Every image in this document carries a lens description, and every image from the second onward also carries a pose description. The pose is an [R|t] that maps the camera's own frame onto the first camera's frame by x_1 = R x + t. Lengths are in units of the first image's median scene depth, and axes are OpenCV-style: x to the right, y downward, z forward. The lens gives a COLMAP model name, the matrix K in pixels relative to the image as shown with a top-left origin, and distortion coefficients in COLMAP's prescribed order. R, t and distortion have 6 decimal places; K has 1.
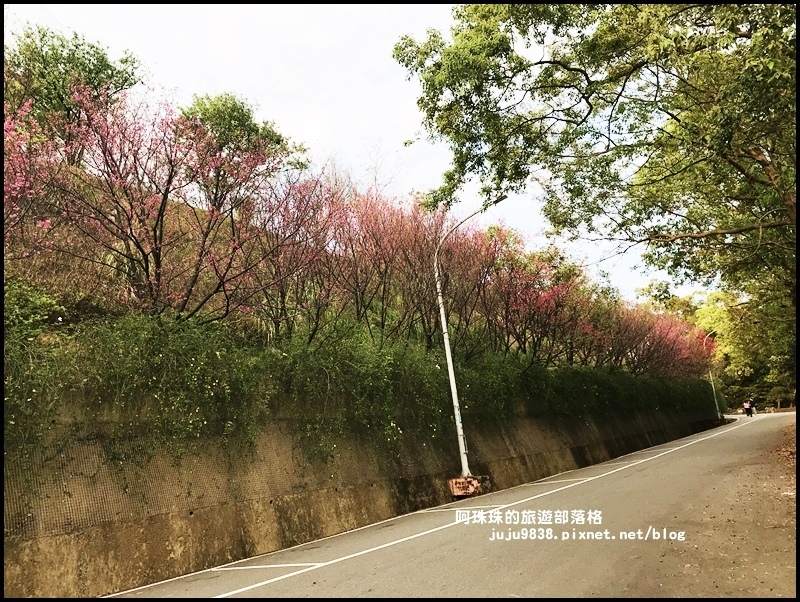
lens RADIAL K [[699.6, 0, 401.0], [0, 699.6, 300.4], [0, 0, 1]] dist [0.002564, -0.002547]
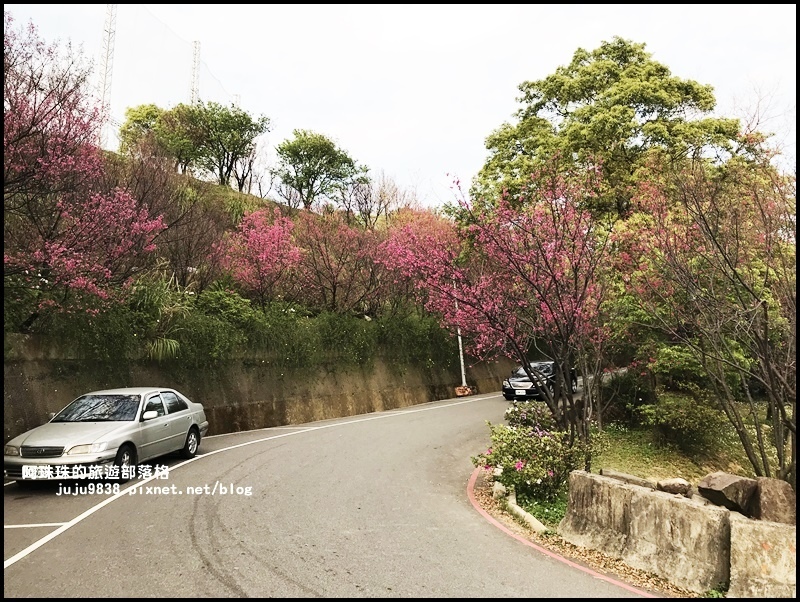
lens RADIAL K [[653.1, 0, 399.2], [0, 653.1, 301.5], [0, 0, 1]] dist [0.000068, 0.000006]
pose [[0.999055, 0.041266, -0.013624, -0.072847], [-0.039486, 0.992927, 0.111968, -0.180003], [0.018148, -0.111324, 0.993618, -0.787744]]
